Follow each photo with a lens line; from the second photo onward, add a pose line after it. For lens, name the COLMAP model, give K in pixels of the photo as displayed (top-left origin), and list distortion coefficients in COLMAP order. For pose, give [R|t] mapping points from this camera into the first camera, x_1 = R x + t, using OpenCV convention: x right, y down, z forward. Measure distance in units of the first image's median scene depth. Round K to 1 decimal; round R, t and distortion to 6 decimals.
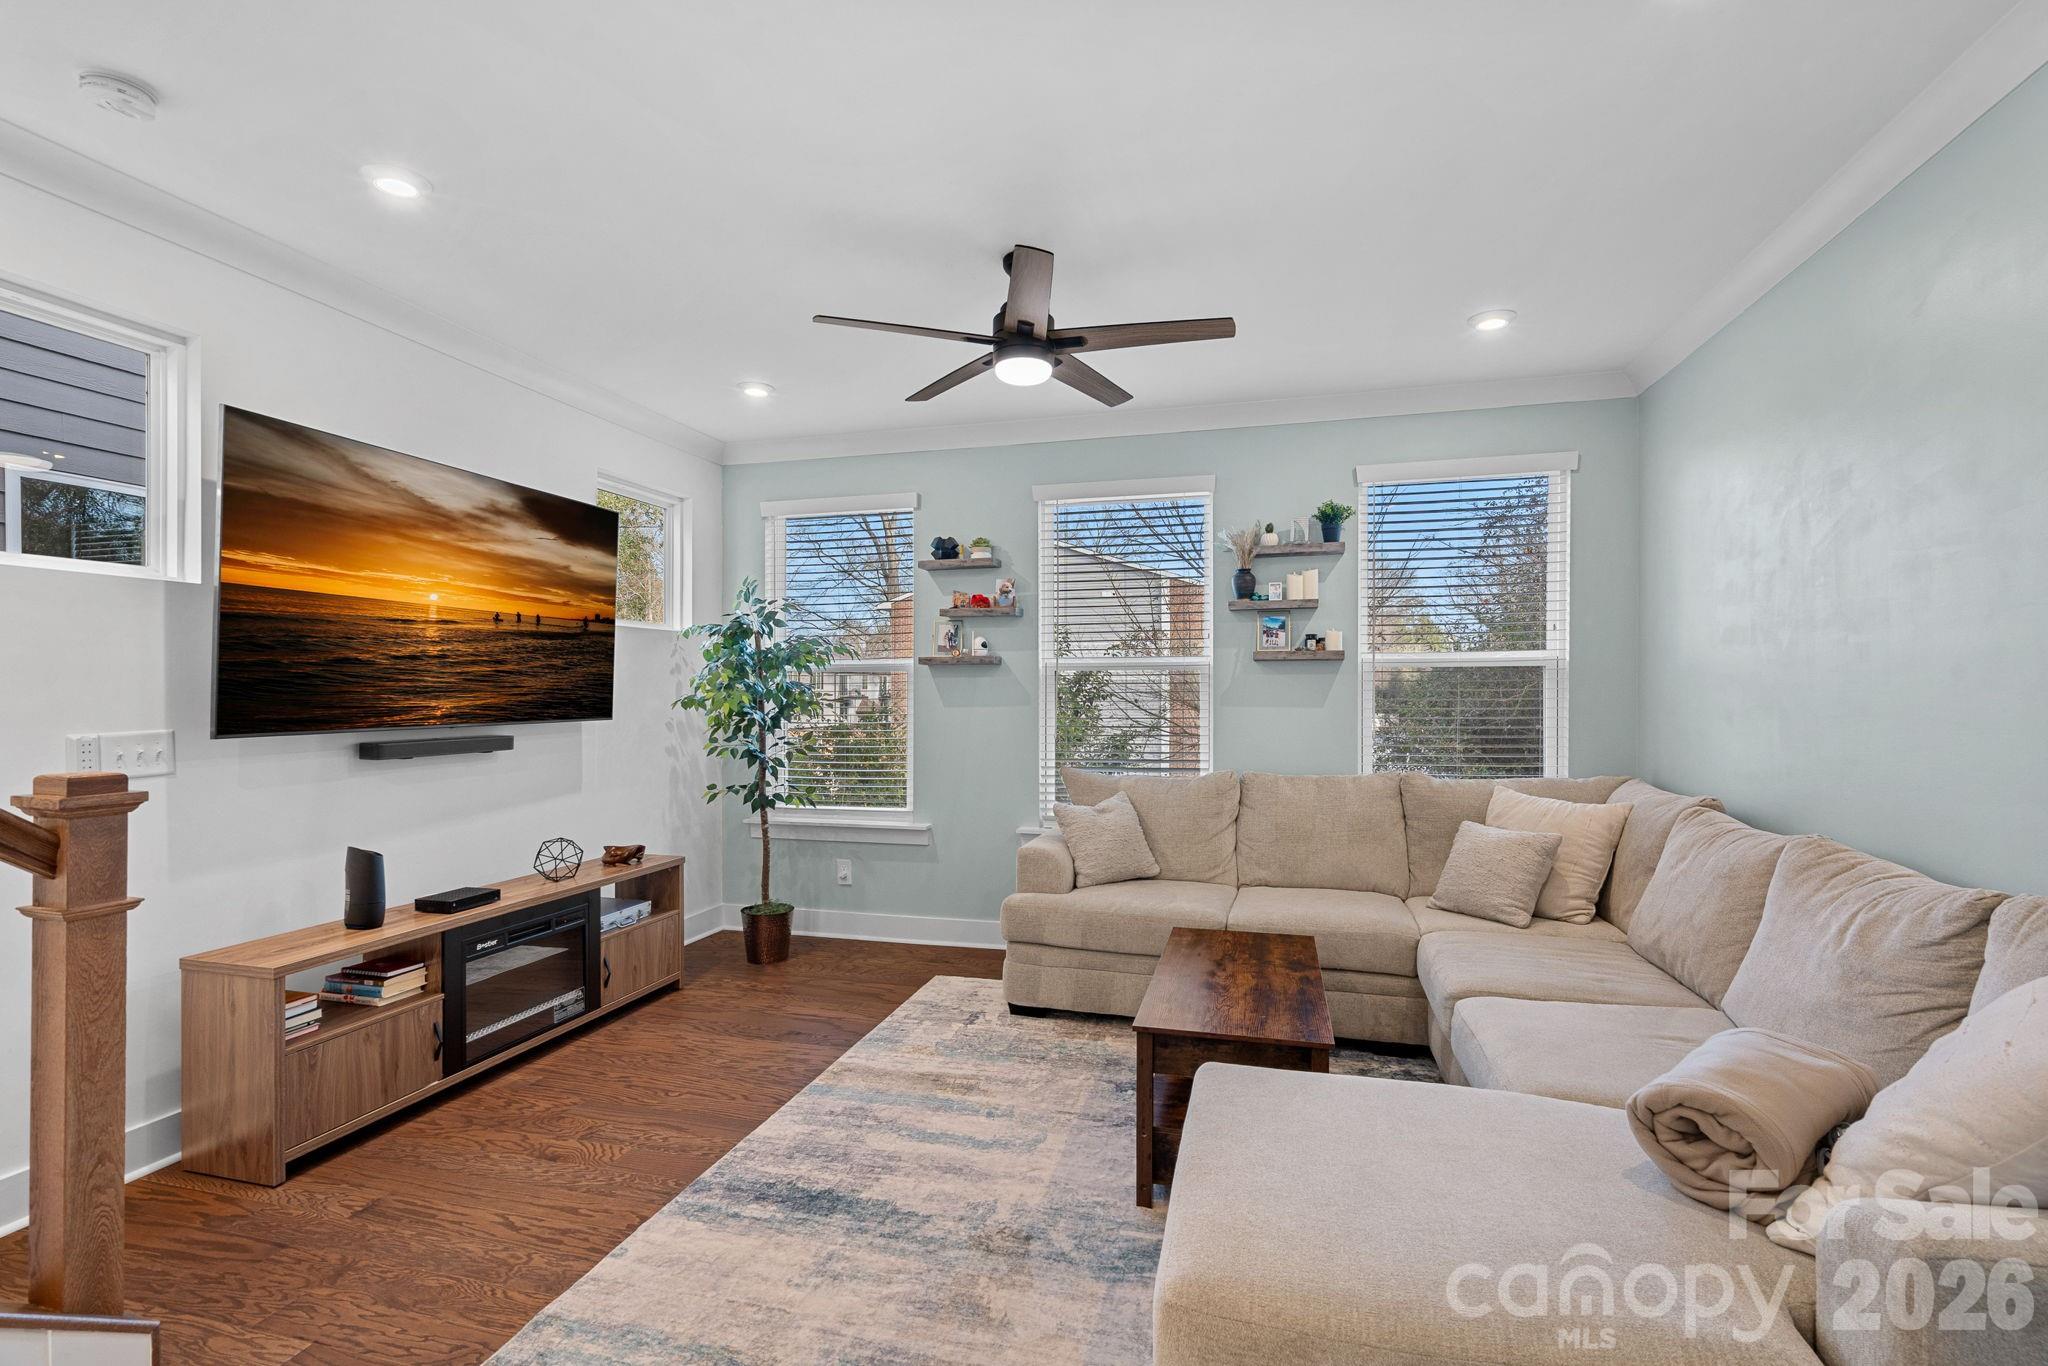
lens RADIAL K [[931.0, 0, 1035.1], [0, 931.0, 698.3], [0, 0, 1]] dist [-0.000660, 0.001905]
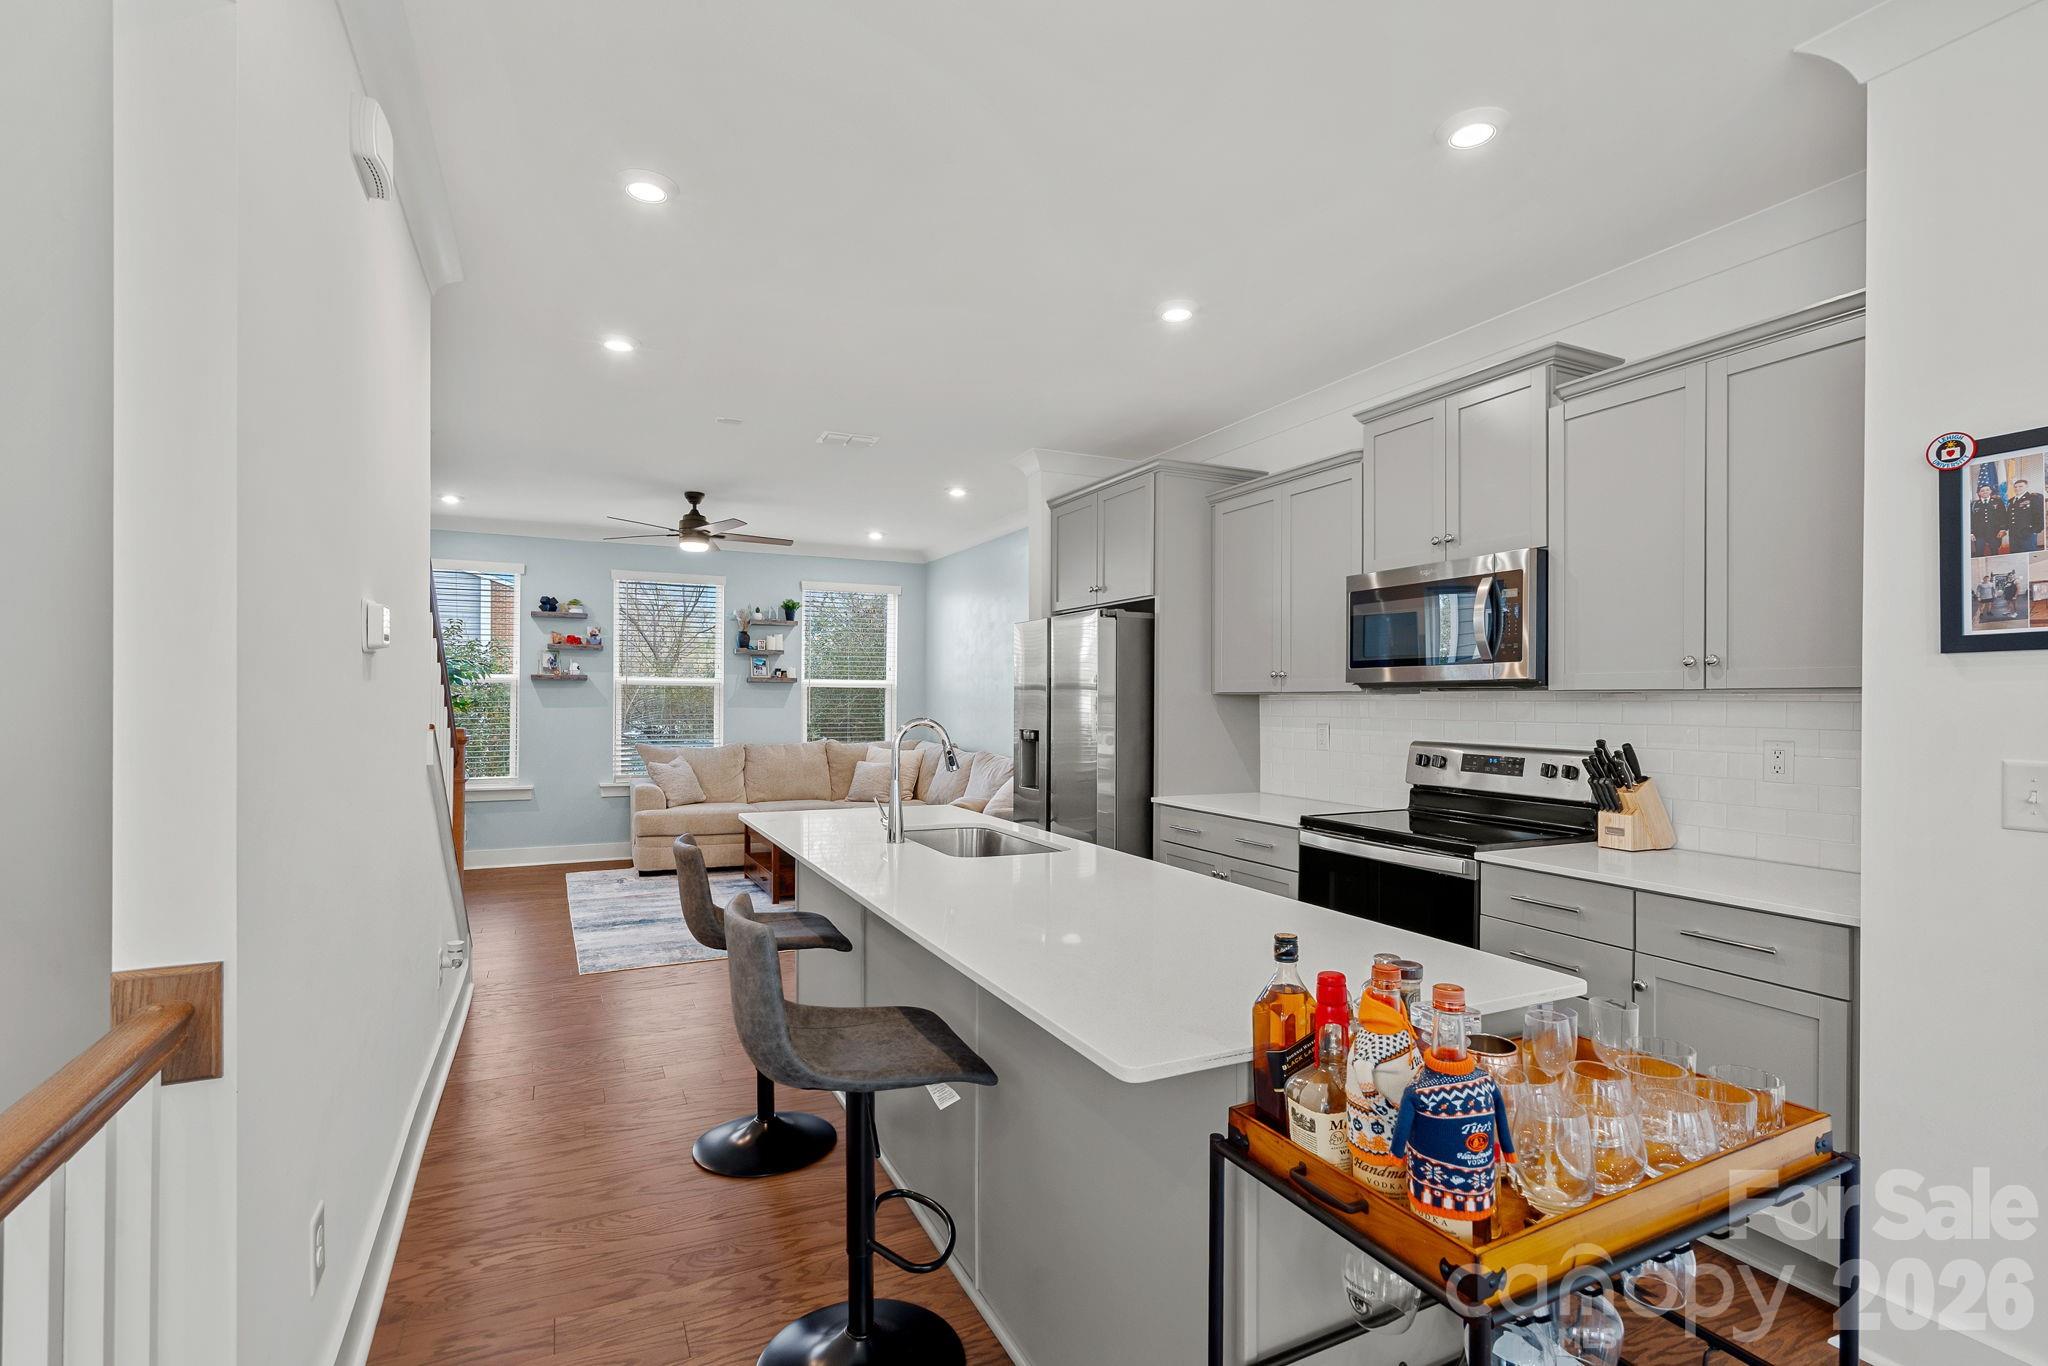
lens RADIAL K [[931.0, 0, 1022.7], [0, 931.0, 698.4], [0, 0, 1]] dist [-0.000660, 0.001905]
pose [[0.749014, 0.008742, 0.662497, -0.567530], [-0.002034, 0.999939, -0.010895, 0.010021], [-0.662552, 0.006813, 0.748985, -0.714611]]
